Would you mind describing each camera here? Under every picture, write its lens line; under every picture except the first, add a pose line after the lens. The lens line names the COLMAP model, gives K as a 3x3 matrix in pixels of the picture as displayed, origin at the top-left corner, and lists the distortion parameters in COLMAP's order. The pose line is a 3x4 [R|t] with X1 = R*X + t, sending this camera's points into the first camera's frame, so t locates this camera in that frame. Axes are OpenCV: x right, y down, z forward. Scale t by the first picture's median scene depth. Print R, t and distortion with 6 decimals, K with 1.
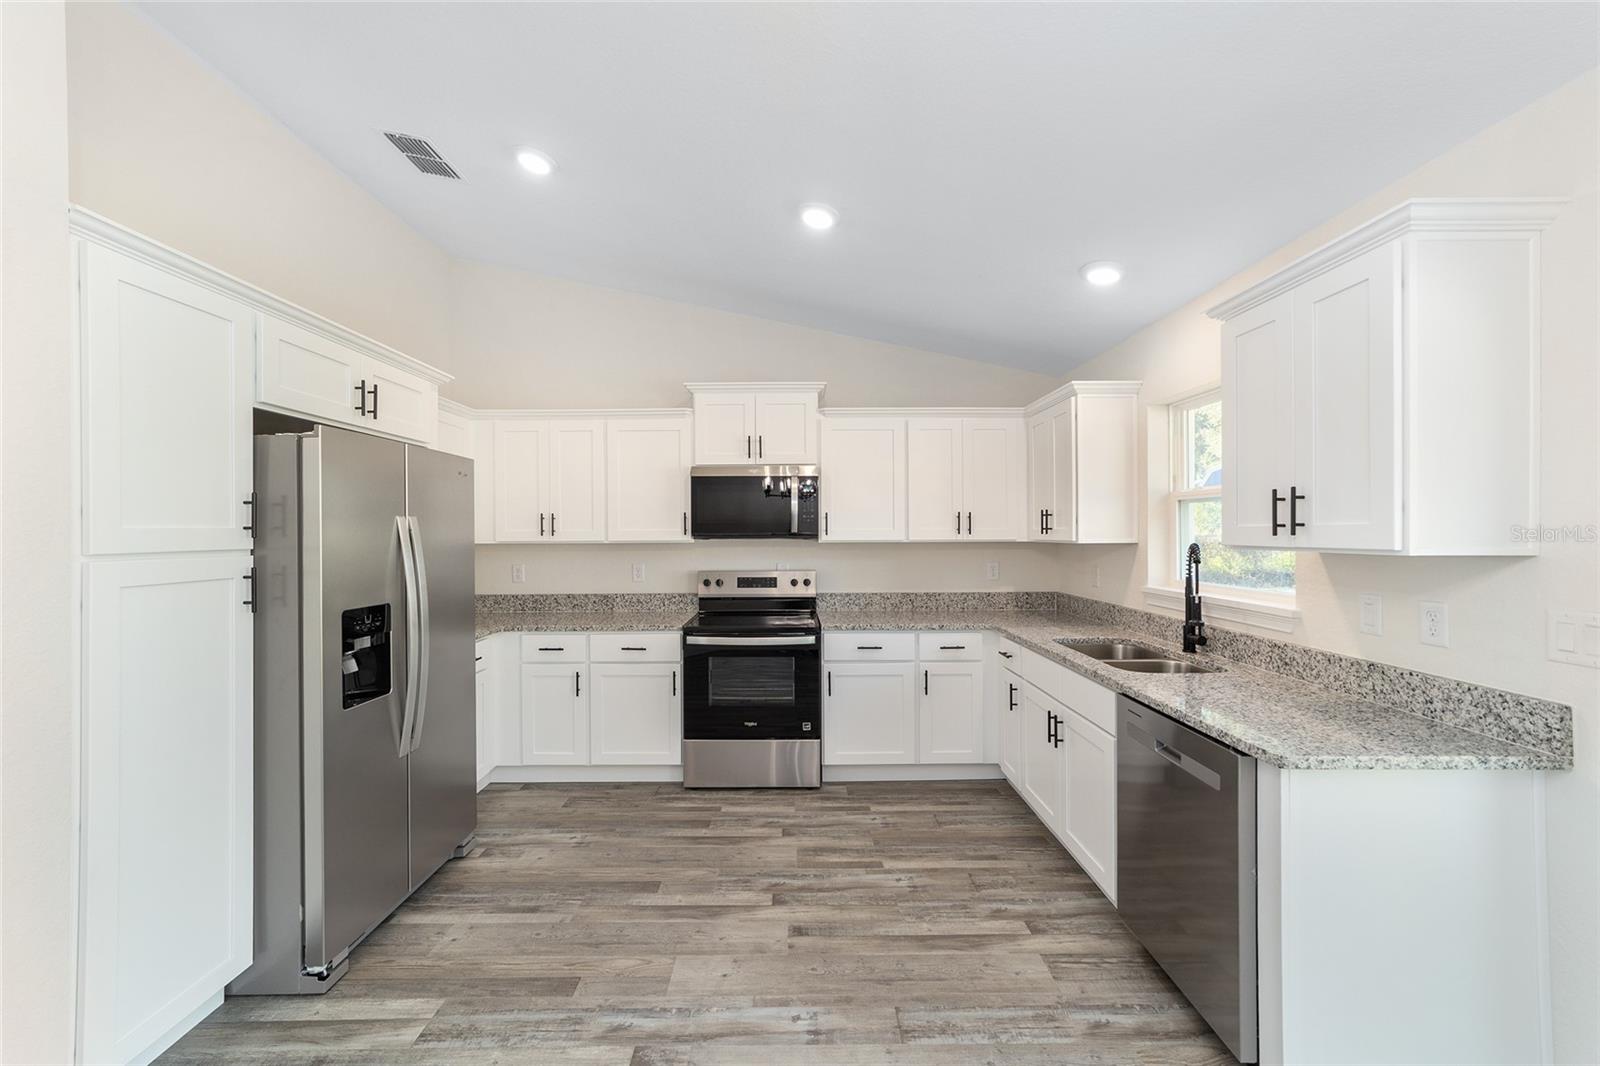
lens RADIAL K [[616.2, 0, 794.6], [0, 616.2, 531.8], [0, 0, 1]] dist [-0.015527, 0.008634]
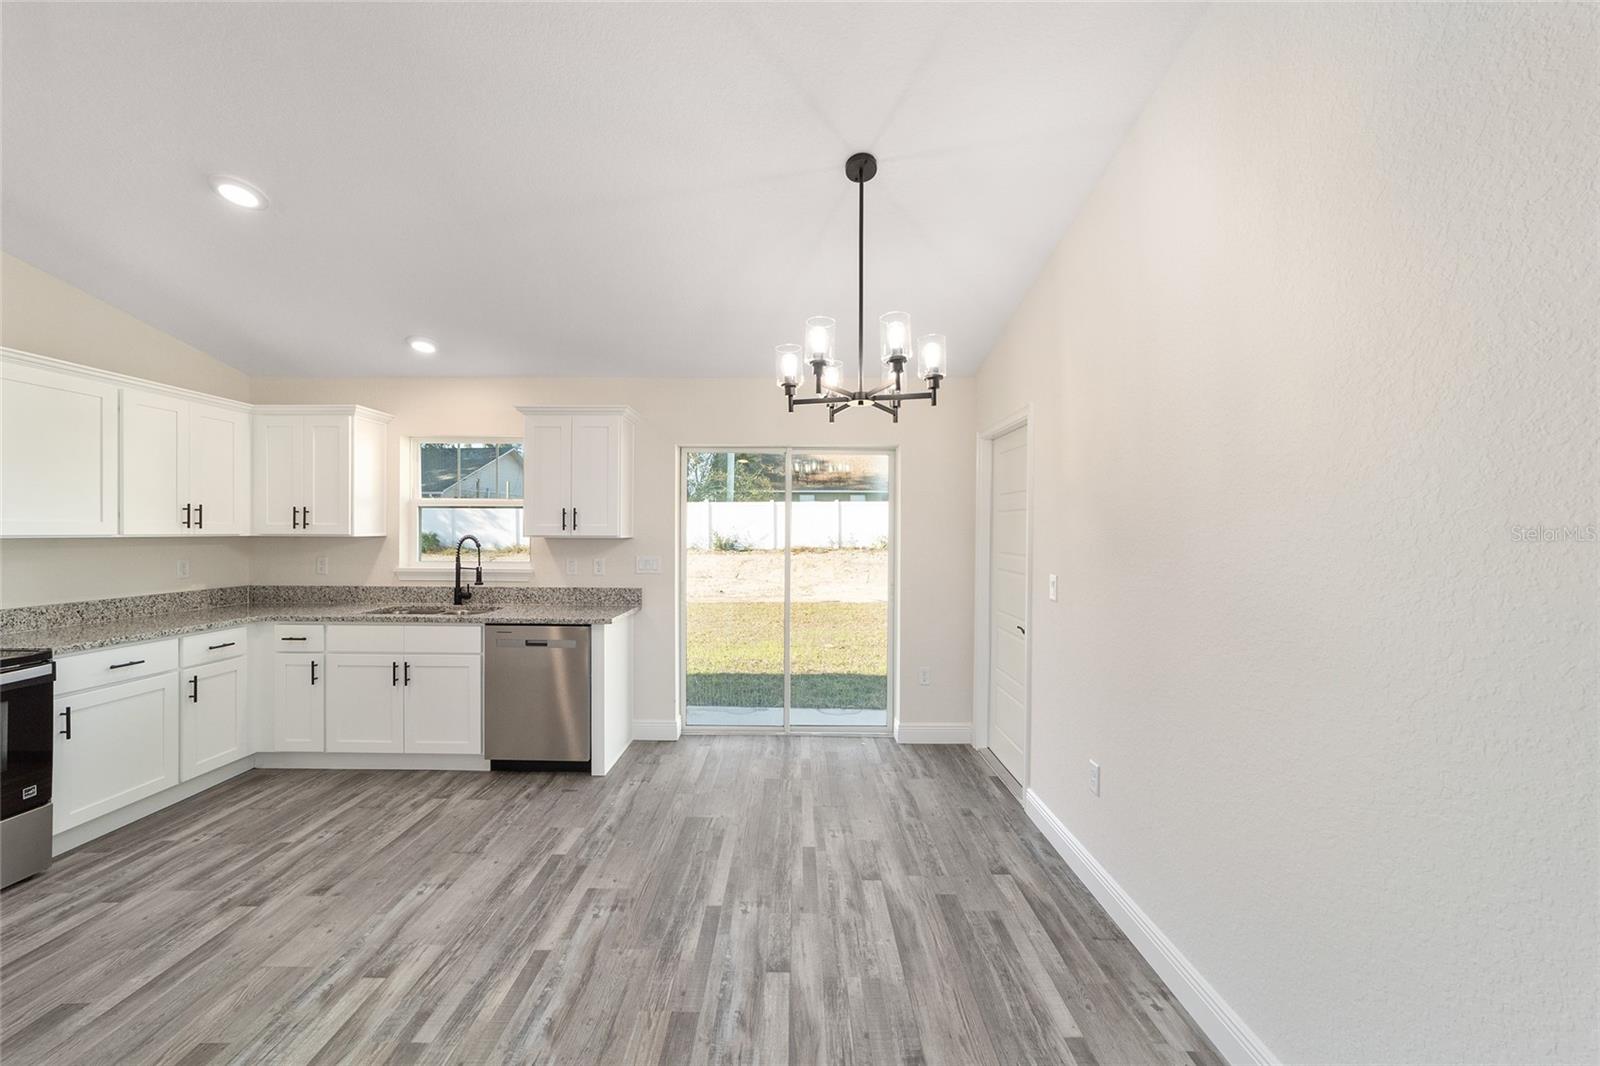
lens RADIAL K [[613.8, 0, 793.3], [0, 613.8, 534.1], [0, 0, 1]] dist [-0.015809, 0.008462]
pose [[0.010201, -0.000731, 0.999948, -0.808392], [-0.006930, 0.999976, 0.000801, 0.007153], [-0.999924, -0.006938, 0.010196, 0.114067]]
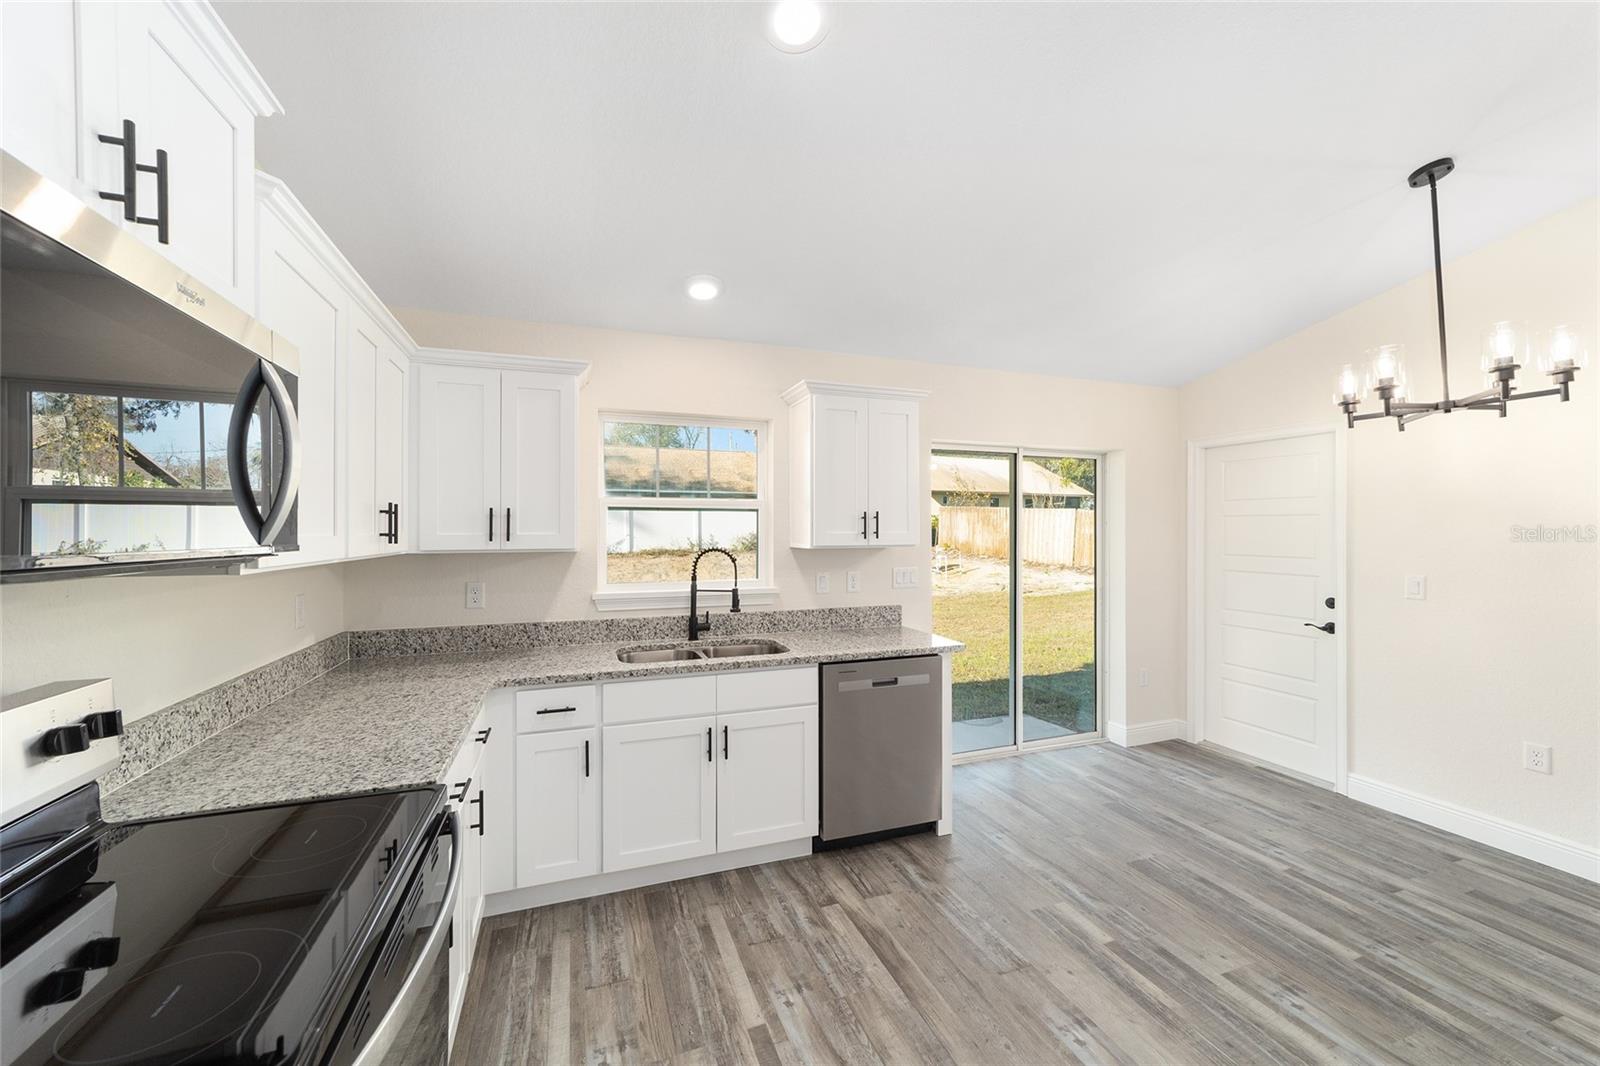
lens RADIAL K [[616.2, 0, 794.6], [0, 616.2, 531.8], [0, 0, 1]] dist [-0.015527, 0.008634]
pose [[-0.341473, 0.003434, 0.939885, -0.466196], [0.001597, 0.999994, -0.003073, -0.005329], [-0.939890, 0.000452, -0.341477, 1.083846]]
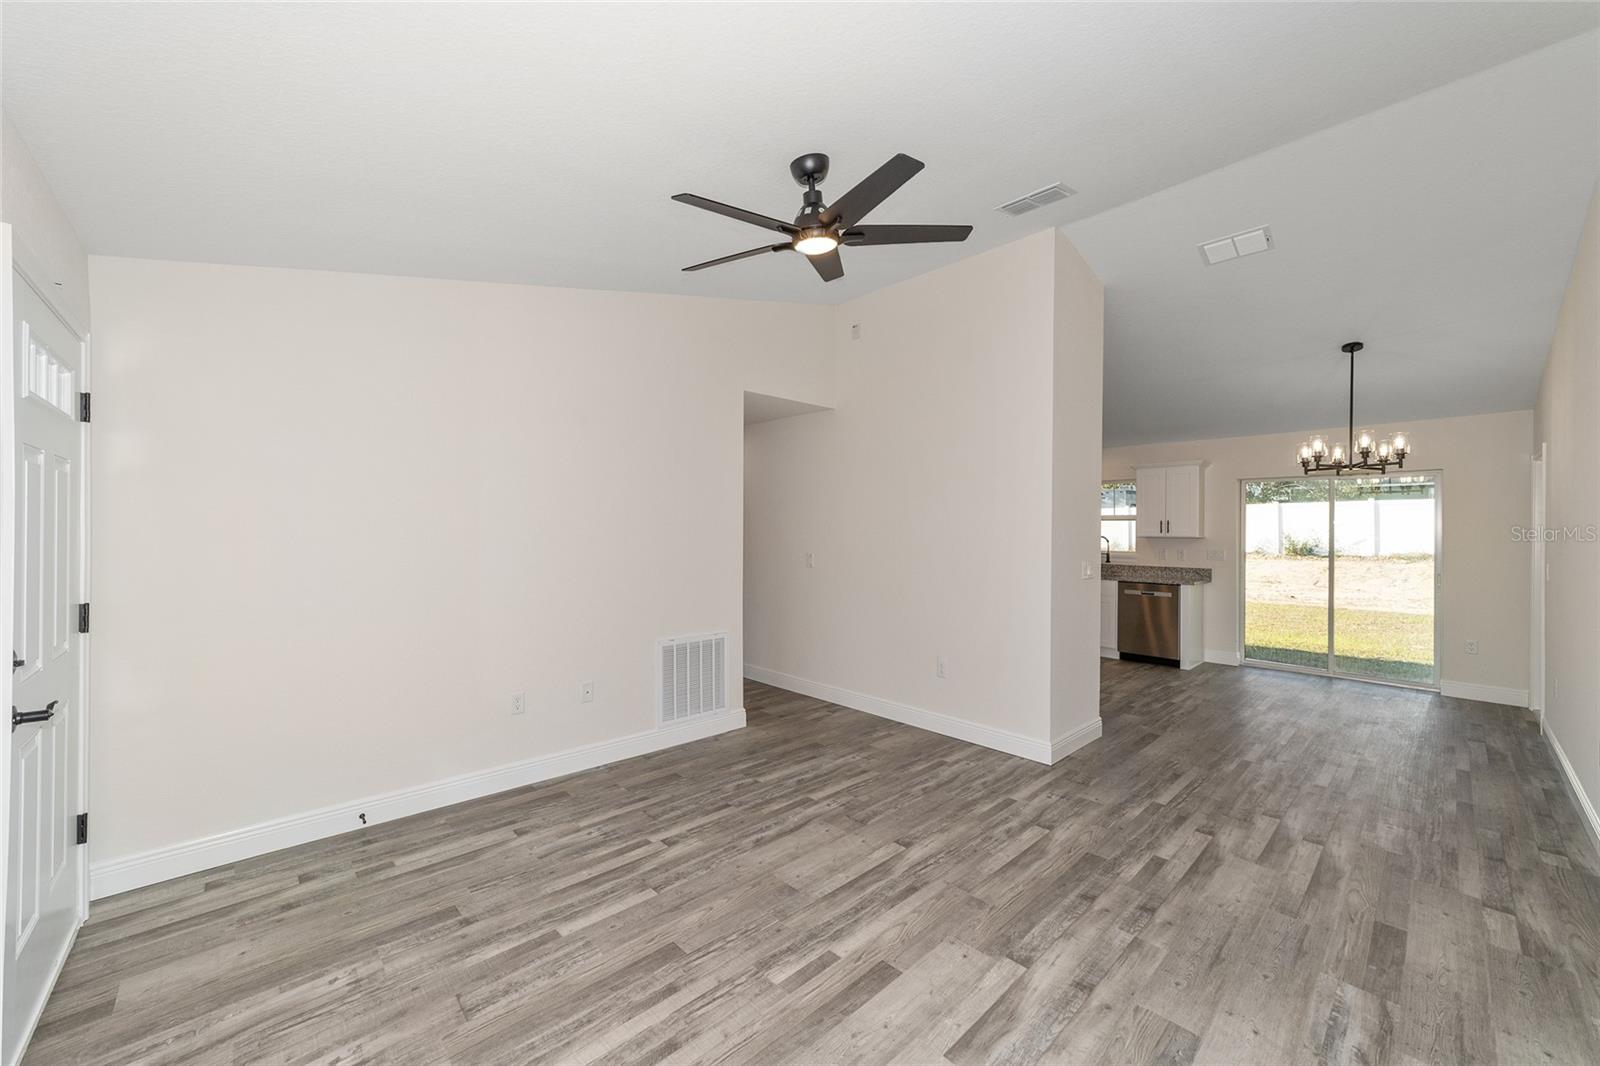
lens RADIAL K [[616.2, 0, 794.6], [0, 616.2, 531.8], [0, 0, 1]] dist [-0.015527, 0.008634]
pose [[0.732655, 0.008042, 0.680553, -2.110082], [-0.012102, 0.999926, 0.001212, 0.013820], [-0.680493, -0.009124, 0.732698, -0.142679]]
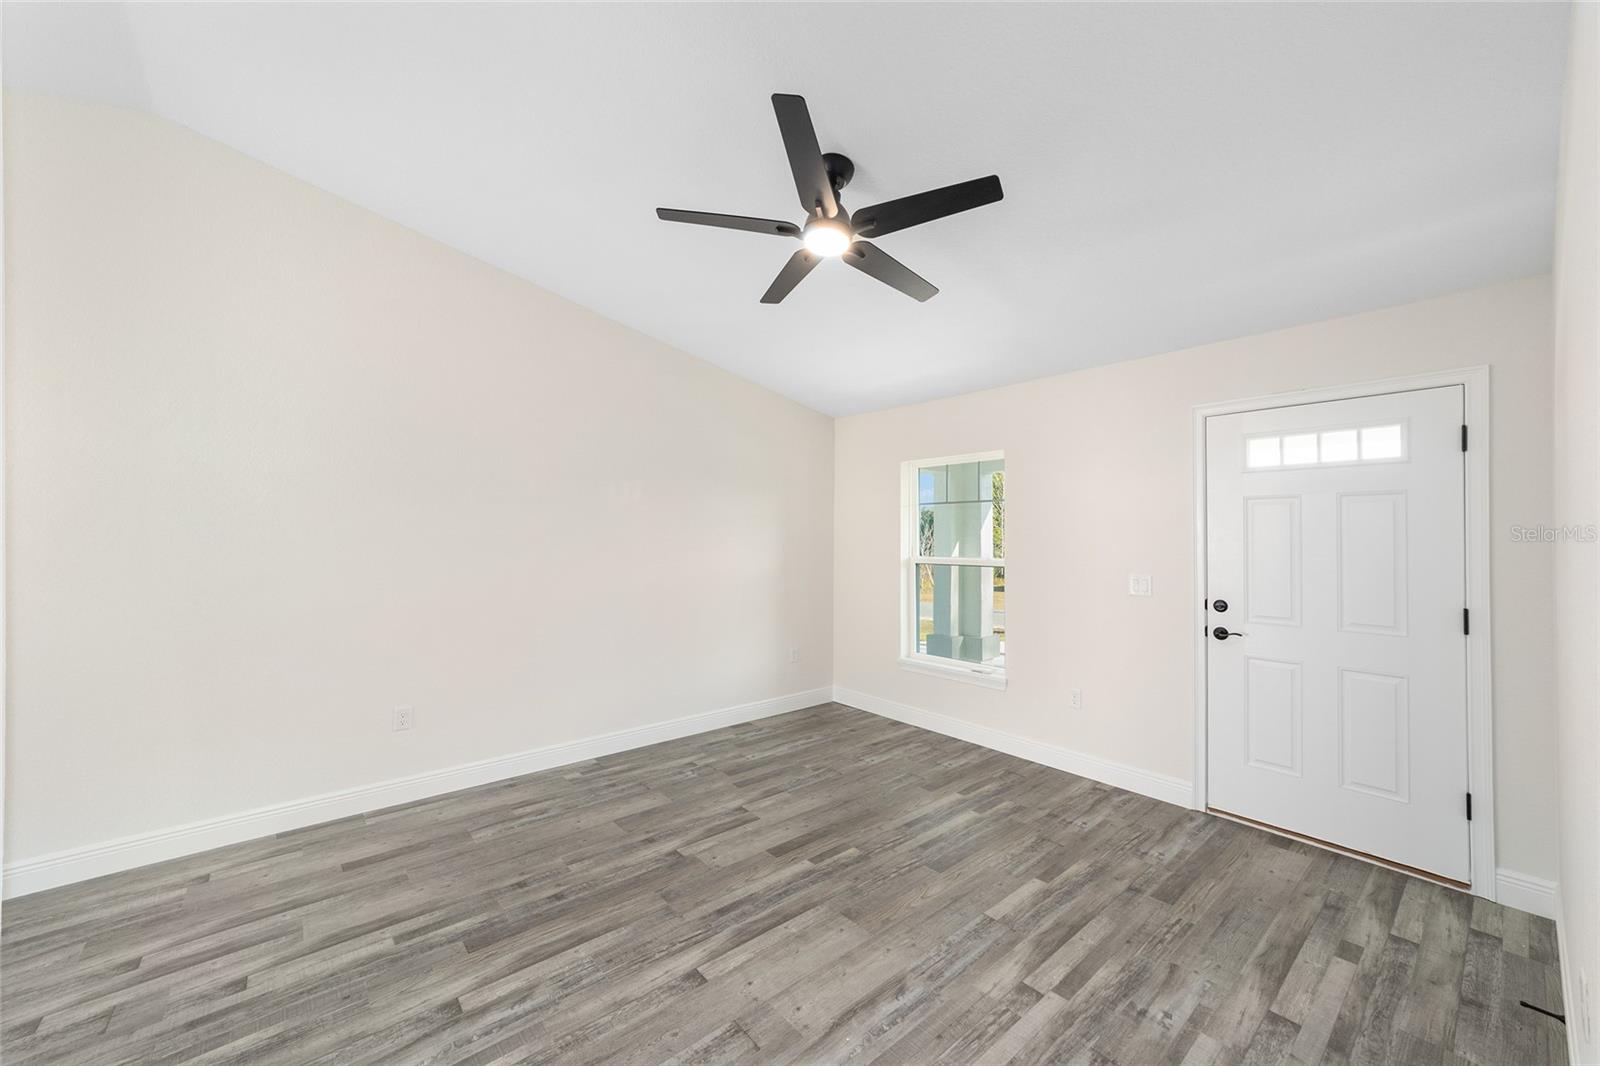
lens RADIAL K [[613.8, 0, 793.3], [0, 613.8, 534.1], [0, 0, 1]] dist [-0.015809, 0.008462]
pose [[-0.767795, 0.005031, -0.640676, -0.971112], [0.004711, 0.999986, 0.002206, 0.001446], [0.640678, -0.001324, -0.767808, 1.041699]]
